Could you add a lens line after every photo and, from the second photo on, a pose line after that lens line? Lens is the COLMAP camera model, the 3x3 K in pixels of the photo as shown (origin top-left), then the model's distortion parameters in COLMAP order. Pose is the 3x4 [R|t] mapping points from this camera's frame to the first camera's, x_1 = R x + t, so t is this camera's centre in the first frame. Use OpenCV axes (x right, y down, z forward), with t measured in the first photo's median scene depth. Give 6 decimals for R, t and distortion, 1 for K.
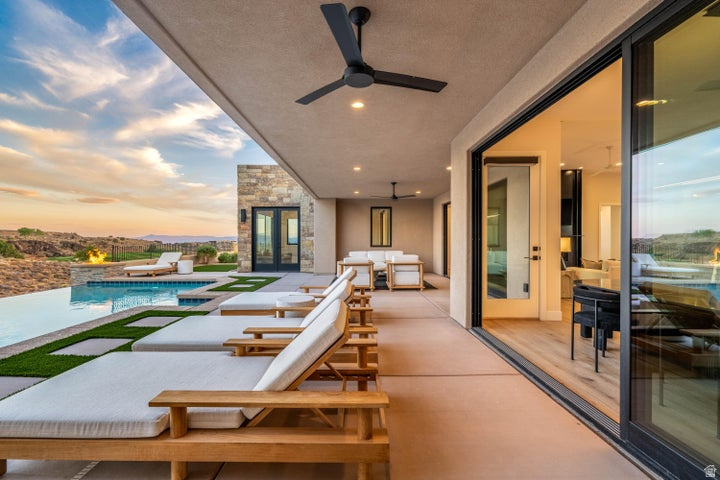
lens RADIAL K [[313.4, 0, 360.0], [0, 313.4, 240.0], [0, 0, 1]] dist [-0.012156, -0.000030]
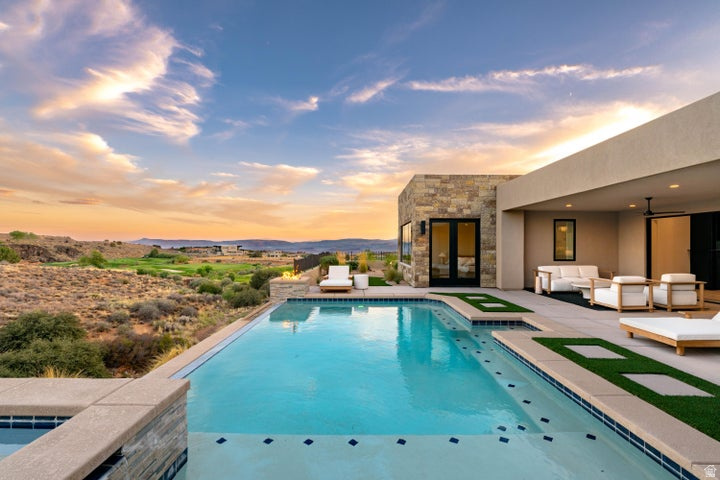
lens RADIAL K [[326.2, 0, 360.0], [0, 326.2, 240.0], [0, 0, 1]] dist [-0.003102, -0.000079]
pose [[0.999954, 0.004561, 0.008476, -0.565948], [-0.004433, 0.999877, -0.015038, -0.024511], [-0.008544, 0.015000, 0.999851, 0.010400]]
